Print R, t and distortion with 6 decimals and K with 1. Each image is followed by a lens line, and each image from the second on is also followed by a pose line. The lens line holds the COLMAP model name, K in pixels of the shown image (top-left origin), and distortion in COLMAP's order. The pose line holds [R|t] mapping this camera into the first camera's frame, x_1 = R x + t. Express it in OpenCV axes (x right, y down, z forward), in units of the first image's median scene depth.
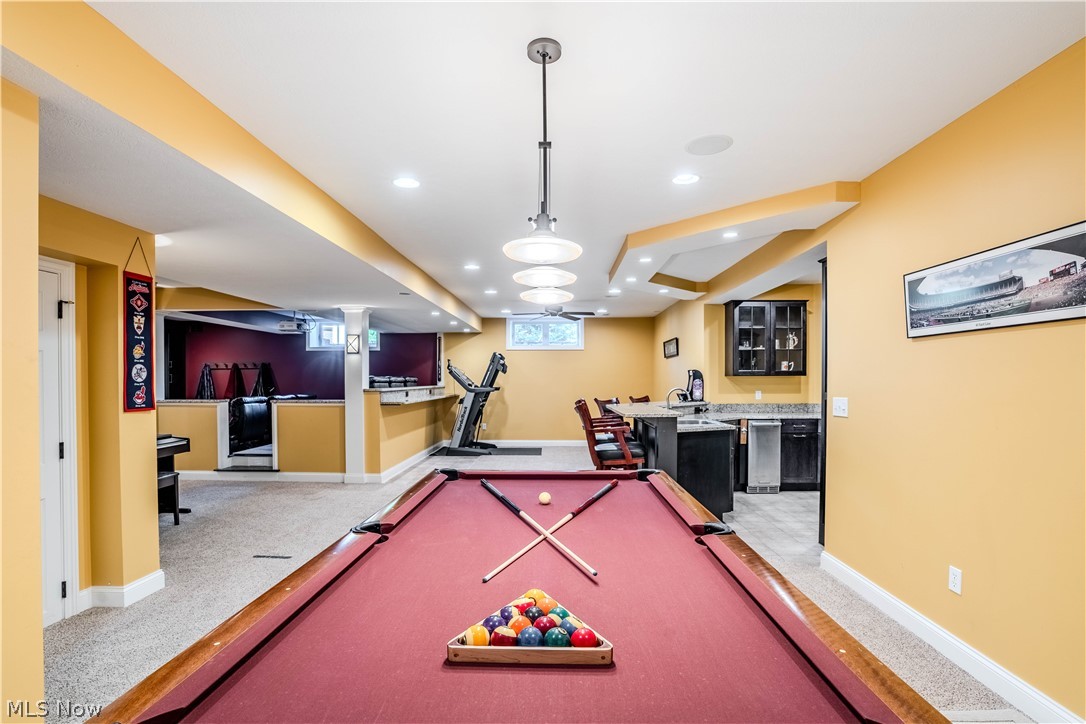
lens RADIAL K [[504.0, 0, 545.5], [0, 504.0, 383.3], [0, 0, 1]] dist [-0.053621, 0.013981]
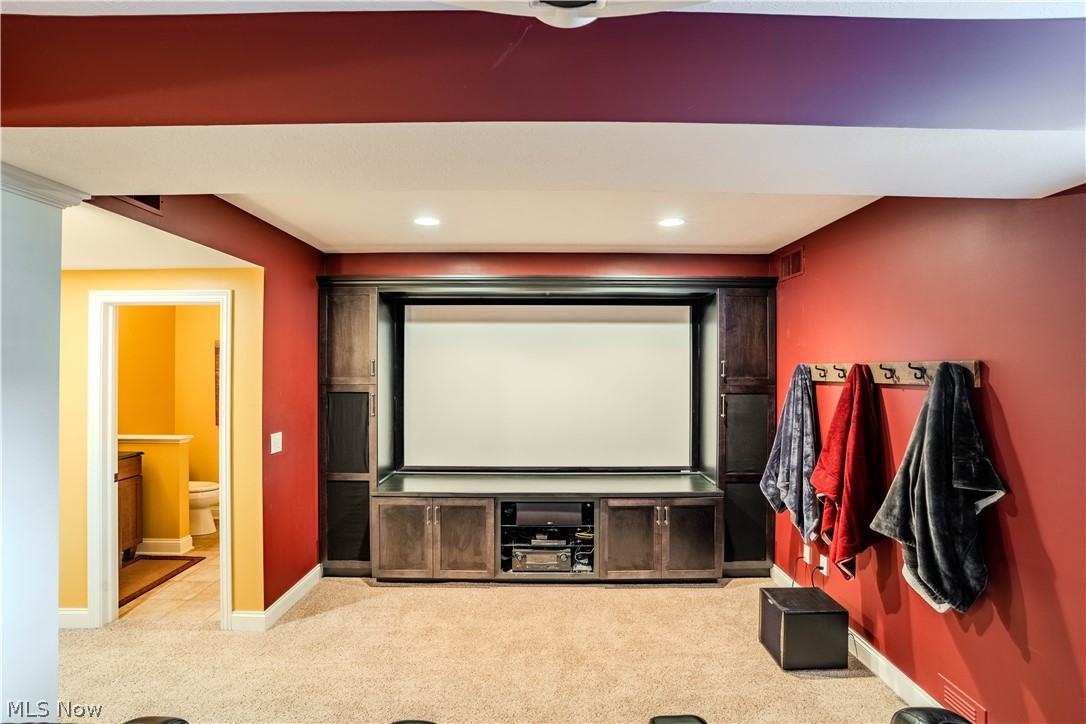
lens RADIAL K [[504.0, 0, 538.8], [0, 504.0, 367.6], [0, 0, 1]] dist [-0.053621, 0.013981]
pose [[0.038431, -0.000716, -0.999261, -0.370678], [-0.011823, 0.999929, -0.001171, -0.036507], [0.999191, 0.011859, 0.038419, 0.818516]]
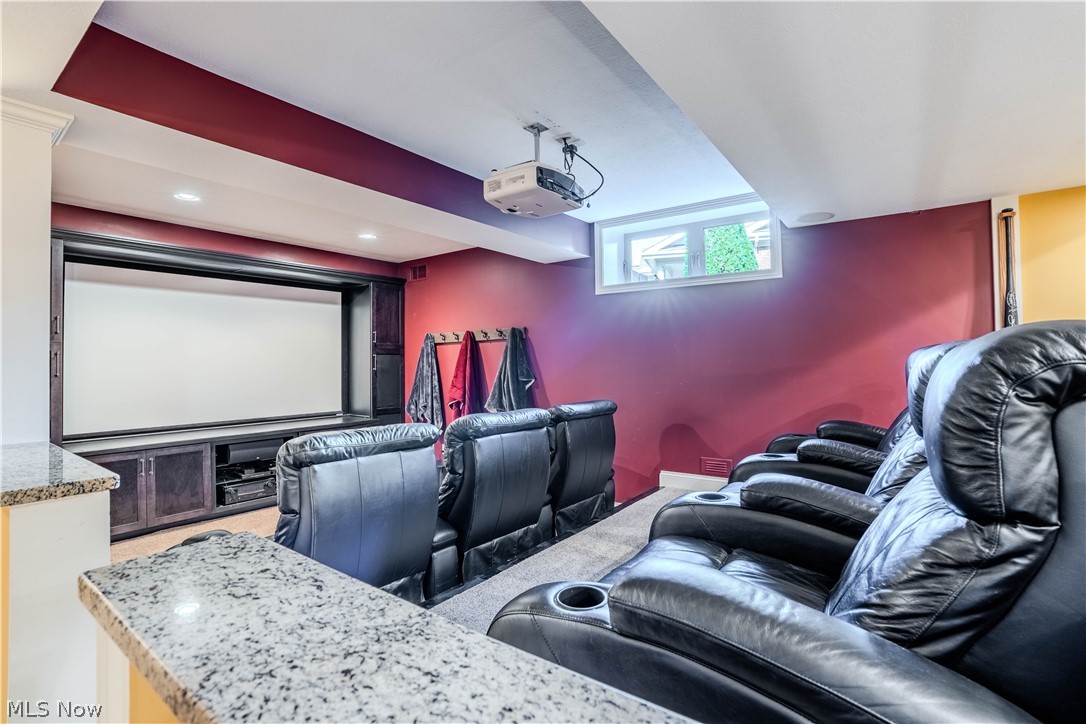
lens RADIAL K [[504.0, 0, 547.4], [0, 504.0, 360.1], [0, 0, 1]] dist [-0.053621, 0.013981]
pose [[0.828838, -0.011579, -0.559370, -0.272100], [0.005364, 0.999904, -0.012751, -0.003700], [0.559464, 0.007568, 0.828820, 0.616380]]
